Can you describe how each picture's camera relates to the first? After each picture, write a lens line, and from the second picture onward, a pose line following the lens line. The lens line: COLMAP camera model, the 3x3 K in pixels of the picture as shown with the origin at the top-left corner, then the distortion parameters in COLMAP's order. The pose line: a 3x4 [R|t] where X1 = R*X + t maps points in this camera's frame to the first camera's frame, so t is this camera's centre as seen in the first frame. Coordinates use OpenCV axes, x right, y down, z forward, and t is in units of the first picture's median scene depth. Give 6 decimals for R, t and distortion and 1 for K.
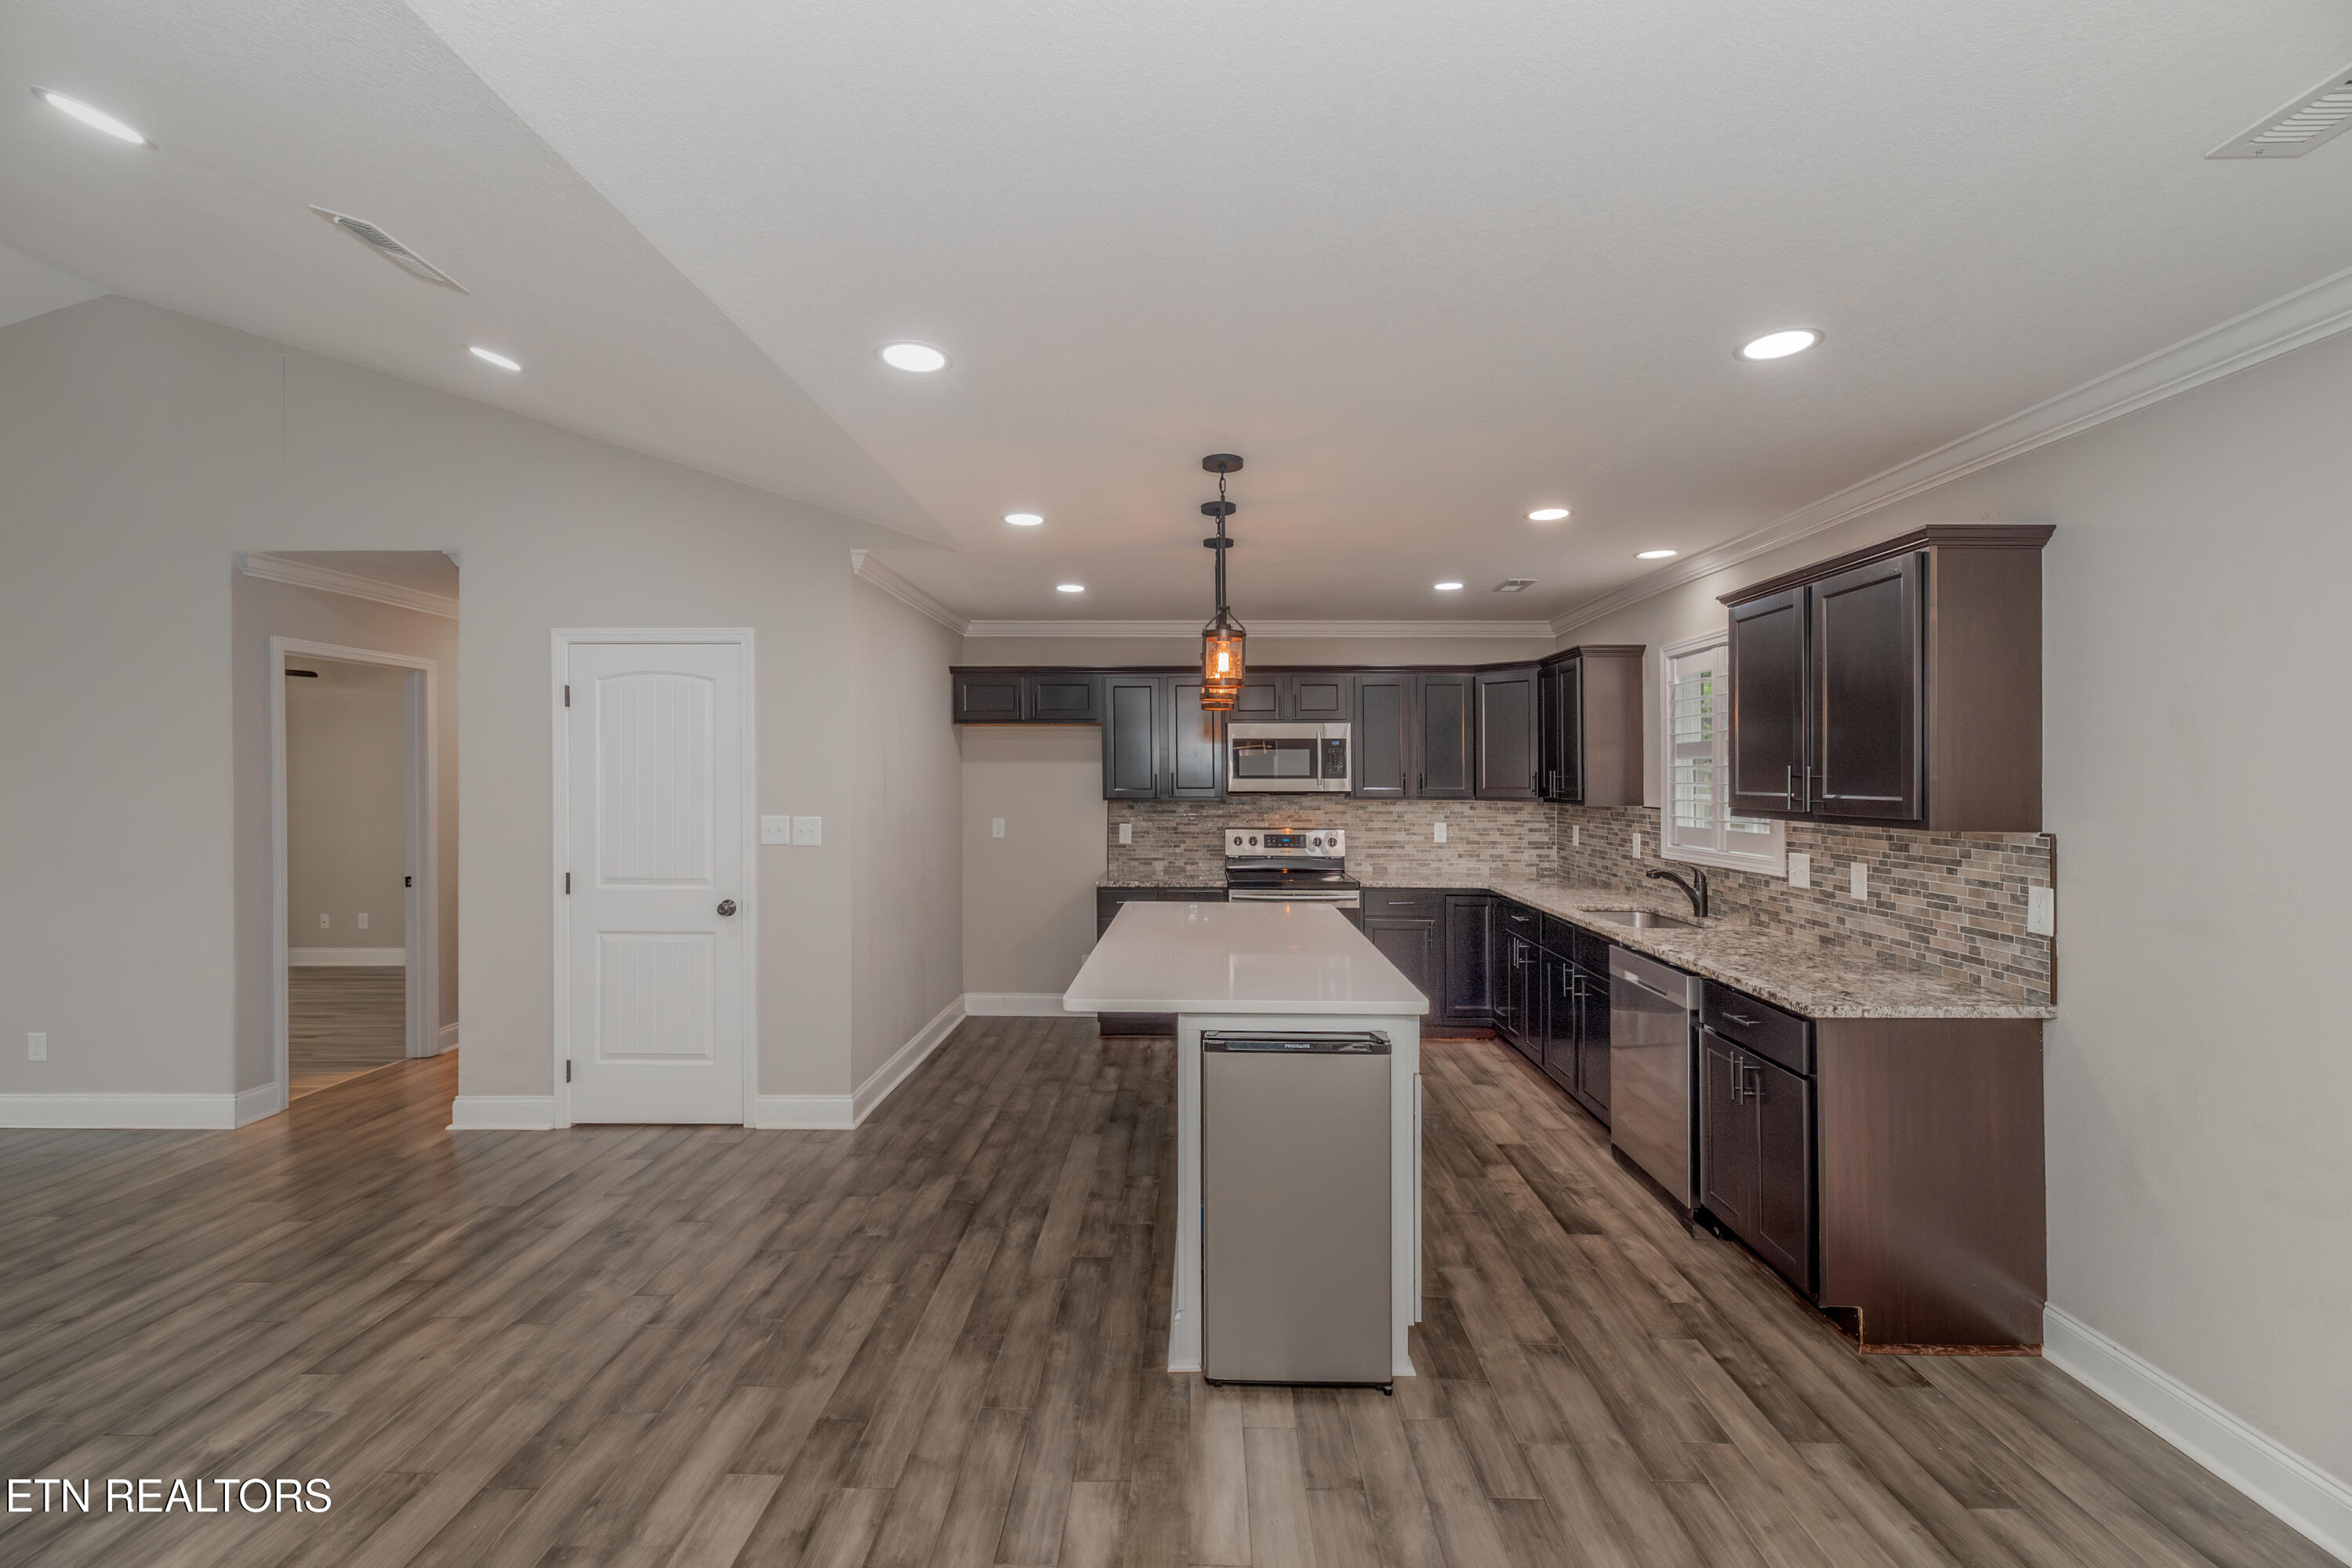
lens RADIAL K [[965.4, 0, 1203.7], [0, 965.4, 759.5], [0, 0, 1]] dist [-0.008039, 0.001394]
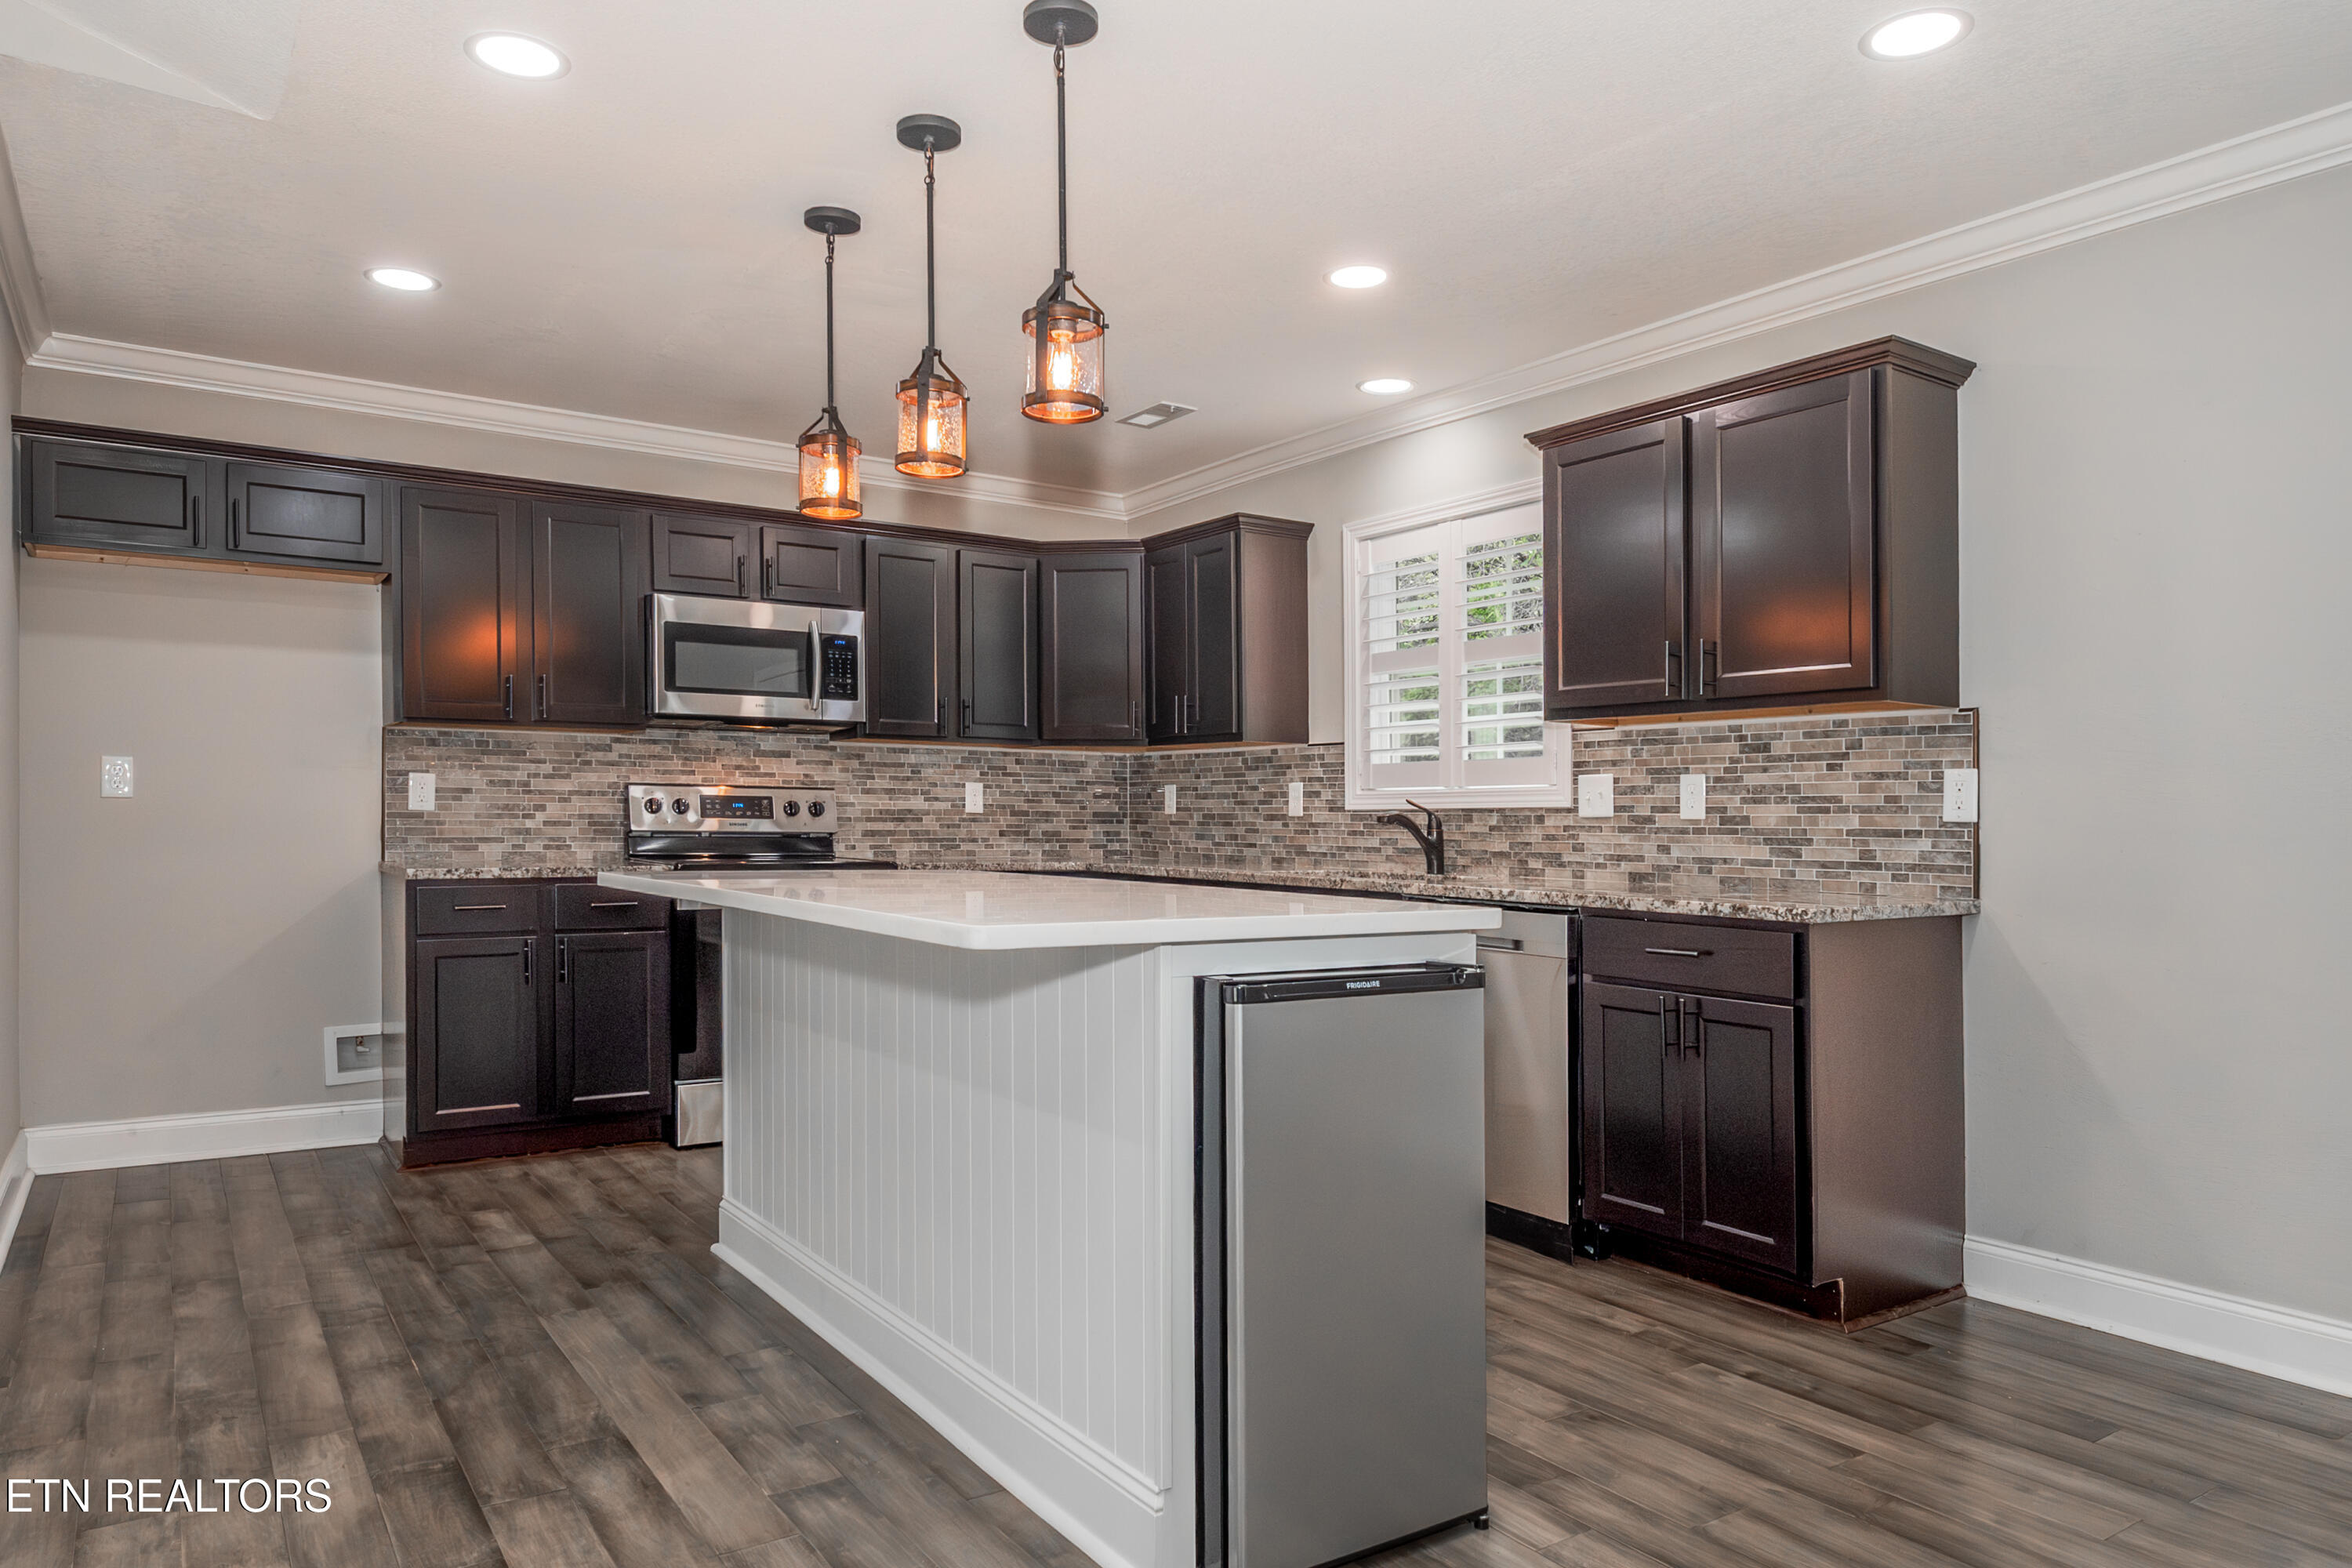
lens RADIAL K [[1433.9, 0, 1206.9], [0, 1433.9, 778.6], [0, 0, 1]] dist [-0.002098, -0.001737]
pose [[0.826450, 0.020908, 0.562622, -0.262946], [-0.023593, 0.999719, -0.002495, 0.096400], [-0.562515, -0.011212, 0.826711, 0.179867]]
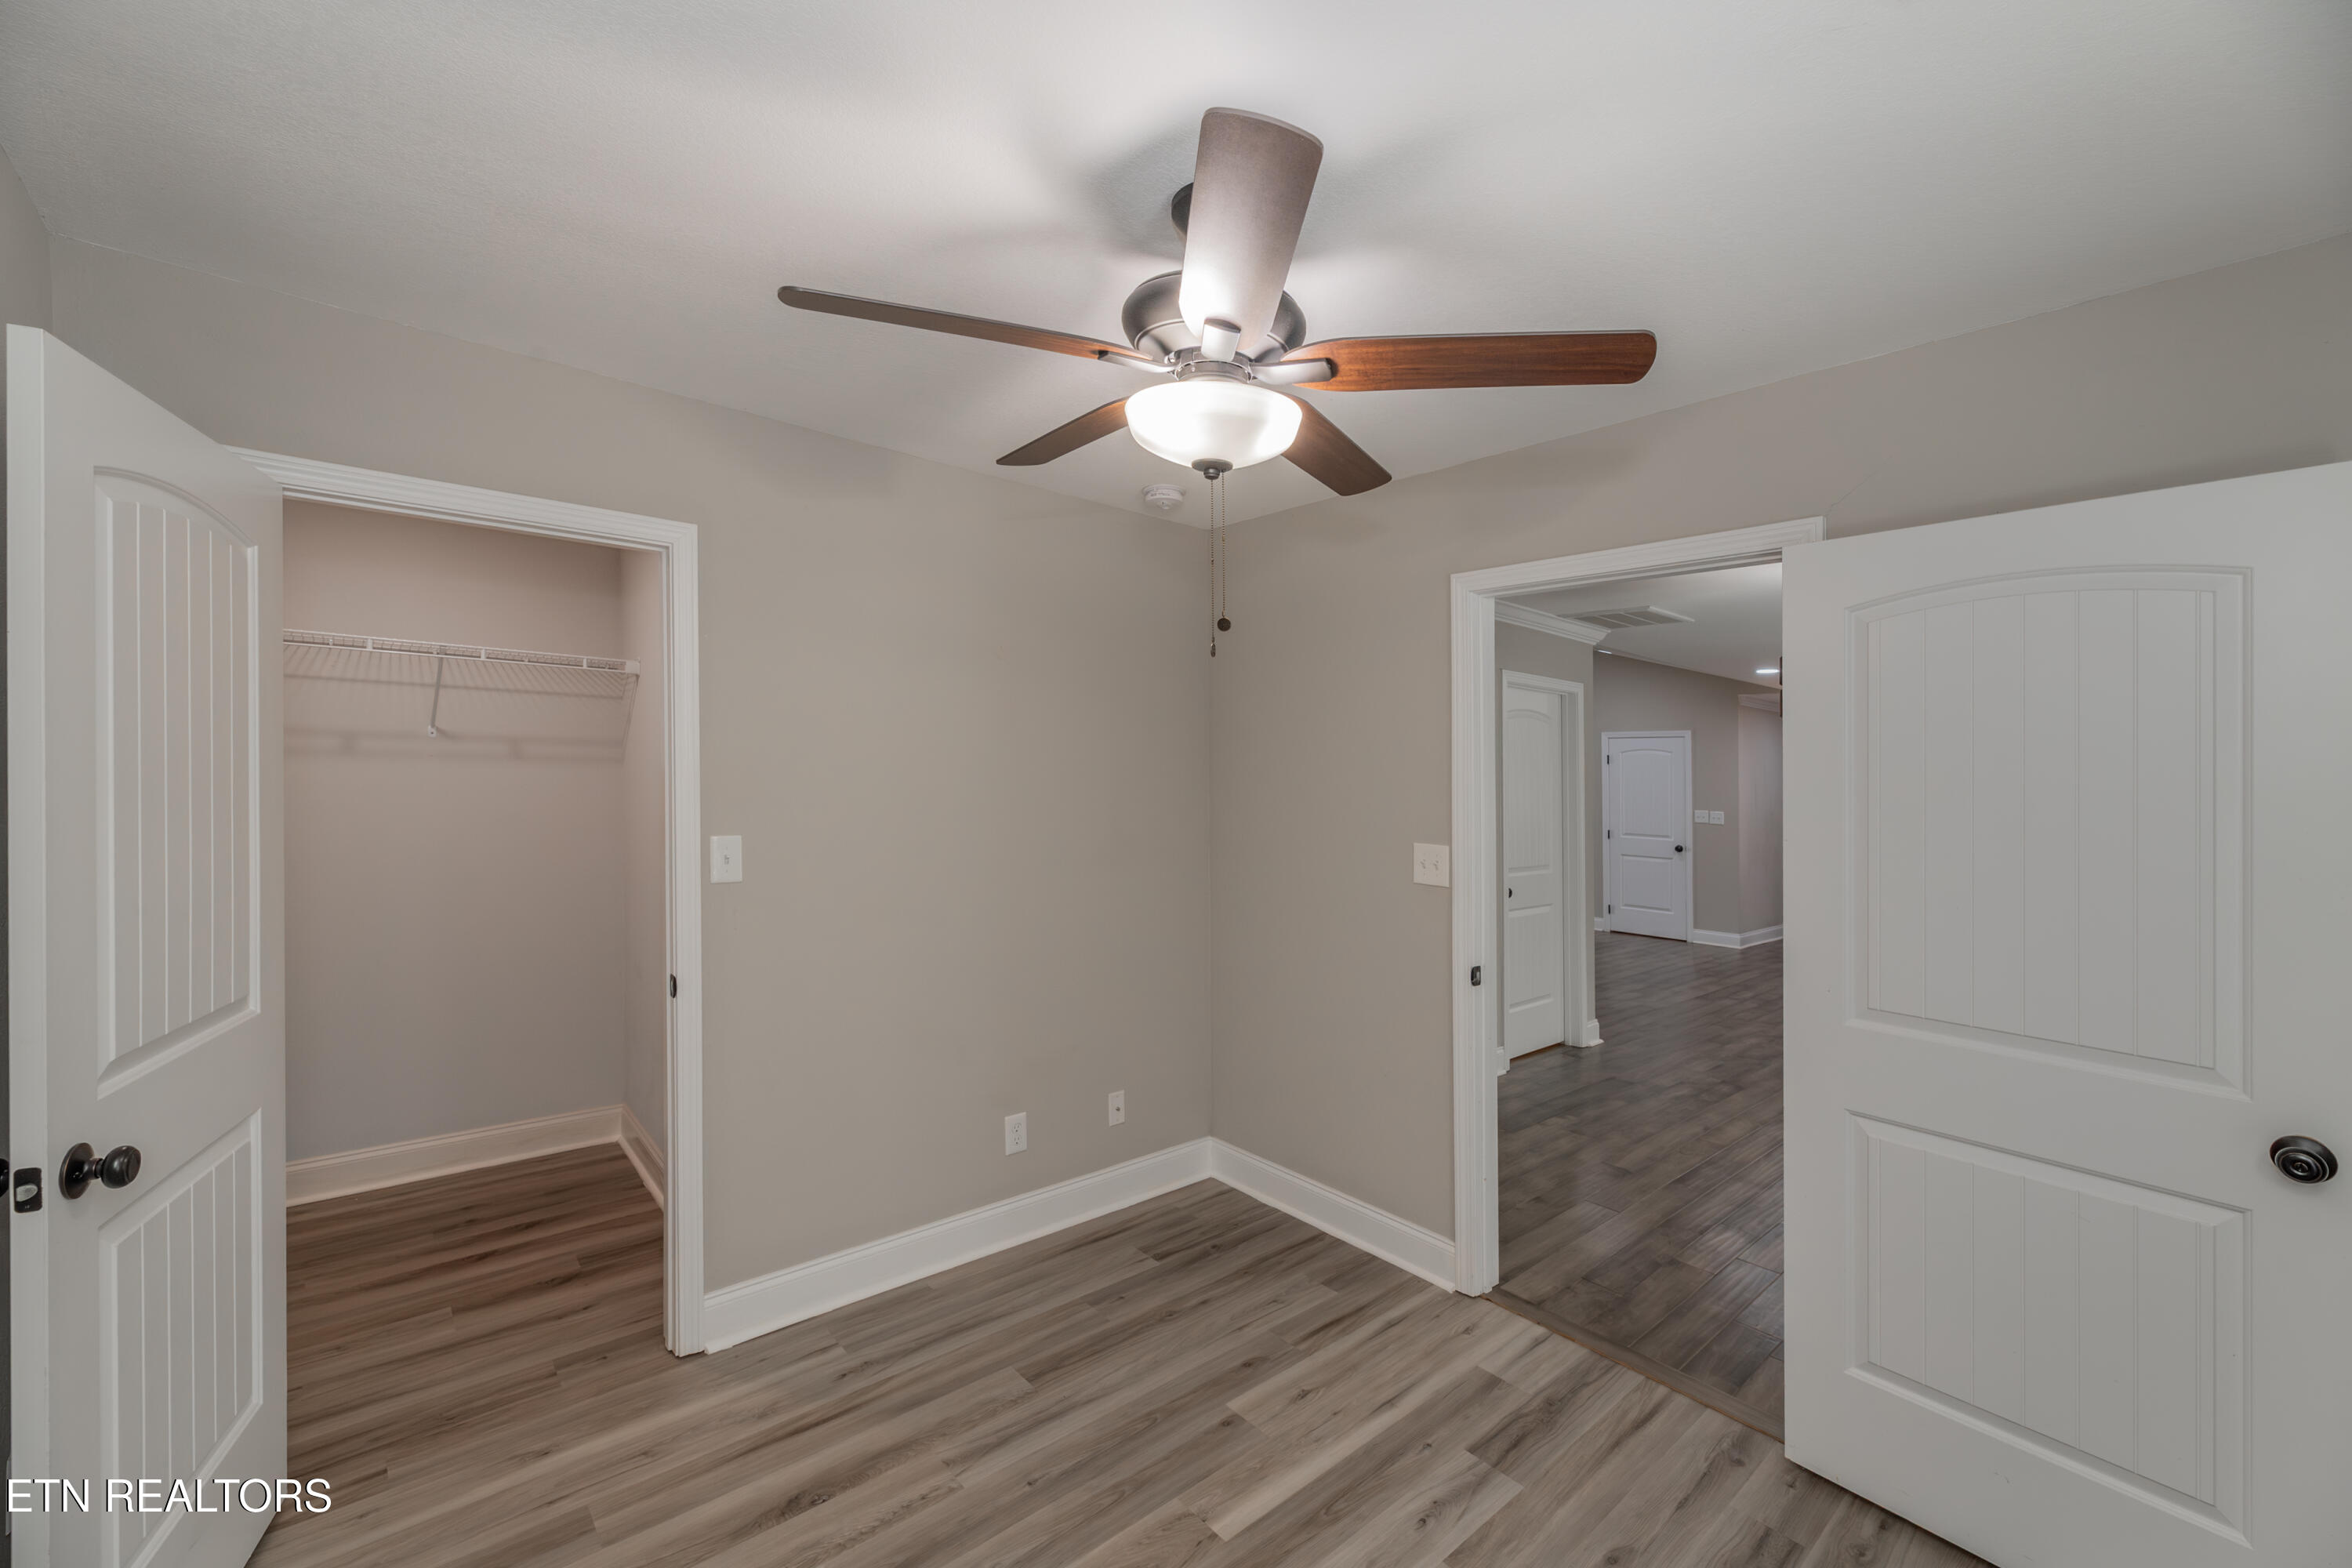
lens RADIAL K [[965.4, 0, 1168.1], [0, 965.4, 780.2], [0, 0, 1]] dist [-0.008039, 0.001394]
pose [[0.648567, 0.027371, -0.760665, 0.452628], [-0.022254, 0.999608, 0.016994, -0.016822], [0.760832, 0.005906, 0.648922, -1.420473]]
